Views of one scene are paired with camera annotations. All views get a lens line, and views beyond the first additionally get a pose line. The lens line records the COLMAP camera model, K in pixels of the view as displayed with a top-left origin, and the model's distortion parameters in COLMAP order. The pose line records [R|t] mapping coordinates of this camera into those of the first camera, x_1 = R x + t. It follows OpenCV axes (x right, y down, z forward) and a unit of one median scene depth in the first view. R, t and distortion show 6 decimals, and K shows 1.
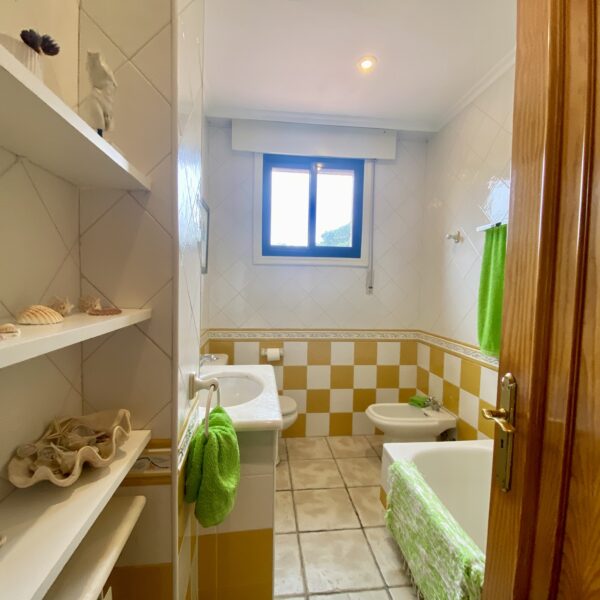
lens RADIAL K [[322.2, 0, 302.8], [0, 322.2, 298.7], [0, 0, 1]] dist [0.030993, -0.028466]
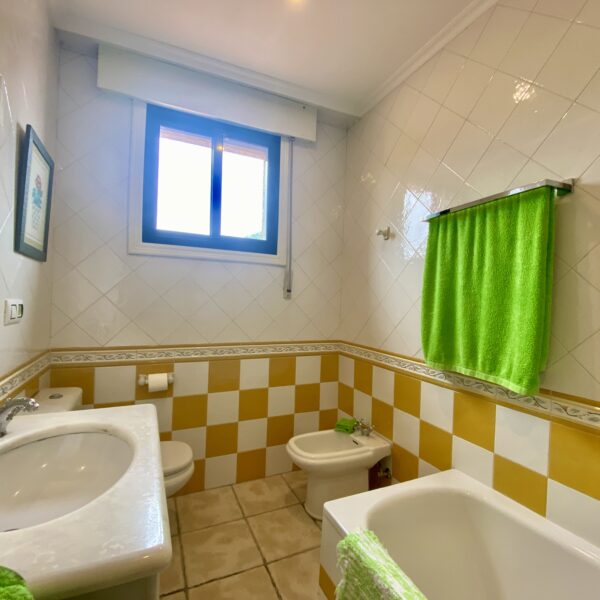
lens RADIAL K [[322.2, 0, 298.9], [0, 322.2, 300.1], [0, 0, 1]] dist [0.030993, -0.028466]
pose [[0.953195, 0.007524, 0.302262, -0.014274], [0.003847, 0.999308, -0.037007, 0.021522], [-0.302331, 0.036438, 0.952506, 0.228681]]
